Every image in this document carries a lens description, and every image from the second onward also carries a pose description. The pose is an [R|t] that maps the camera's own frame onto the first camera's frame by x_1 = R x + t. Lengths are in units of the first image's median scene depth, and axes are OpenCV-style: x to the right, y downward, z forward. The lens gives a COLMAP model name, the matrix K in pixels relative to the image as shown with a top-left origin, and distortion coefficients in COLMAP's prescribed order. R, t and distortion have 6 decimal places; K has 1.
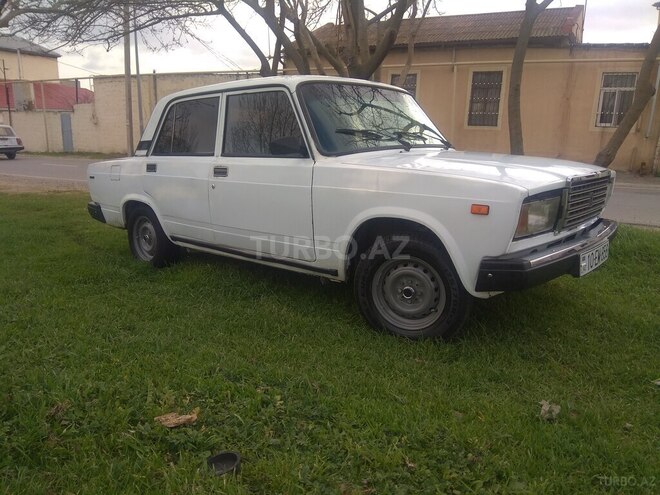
lens RADIAL K [[510.1, 0, 322.3], [0, 510.1, 260.4], [0, 0, 1]] dist [0.099771, -0.166568]
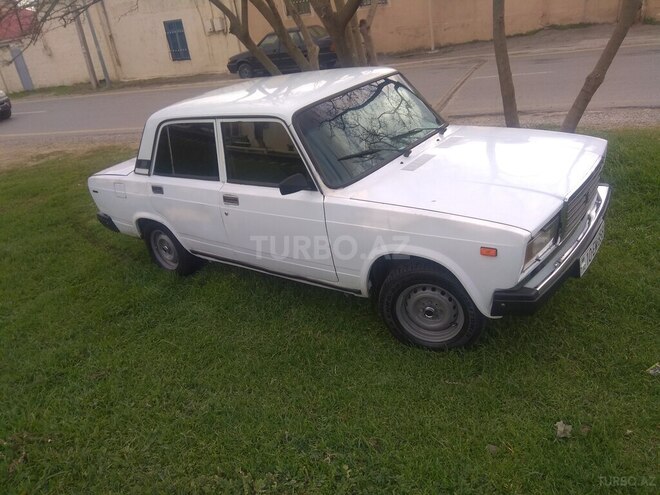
lens RADIAL K [[510.1, 0, 322.3], [0, 510.1, 260.4], [0, 0, 1]] dist [0.099771, -0.166568]
pose [[0.985761, -0.167775, -0.011219, -0.026981], [0.165995, 0.960312, 0.224158, -0.290923], [-0.026835, -0.222828, 0.974488, -0.052932]]
